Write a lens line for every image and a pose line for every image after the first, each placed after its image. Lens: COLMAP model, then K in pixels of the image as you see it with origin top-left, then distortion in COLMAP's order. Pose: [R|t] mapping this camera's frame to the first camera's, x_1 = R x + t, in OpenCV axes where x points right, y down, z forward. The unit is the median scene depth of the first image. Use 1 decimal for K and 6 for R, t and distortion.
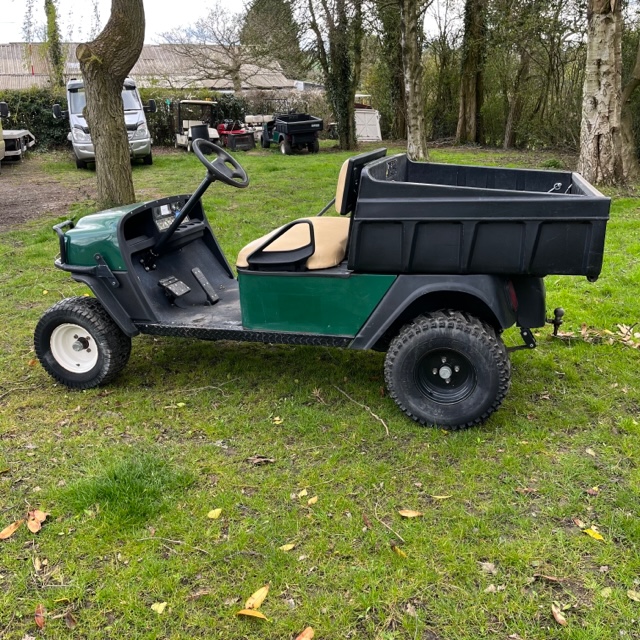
lens RADIAL K [[648.7, 0, 304.5], [0, 648.7, 320.0], [0, 0, 1]] dist [0.085076, -0.120709]
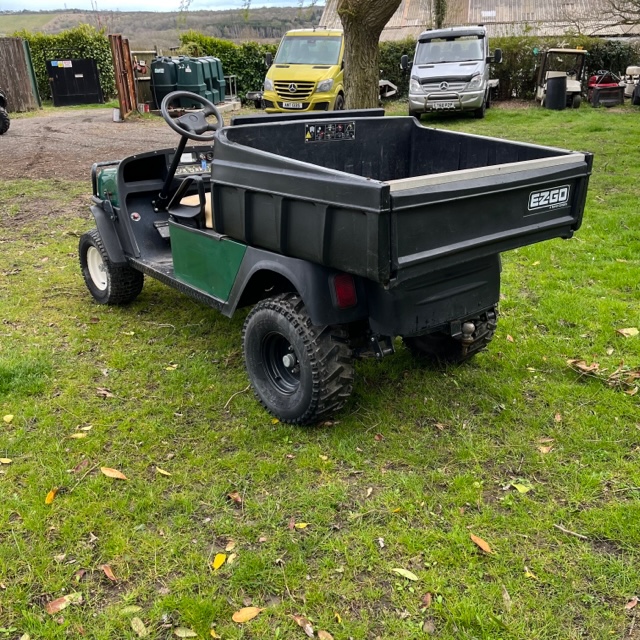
lens RADIAL K [[648.7, 0, 304.5], [0, 648.7, 320.0], [0, 0, 1]] dist [0.085076, -0.120709]
pose [[0.817619, 0.217754, -0.532994, 0.138461], [-0.181244, 0.976001, 0.120714, -0.017445], [0.546489, -0.002096, 0.837464, 0.048466]]
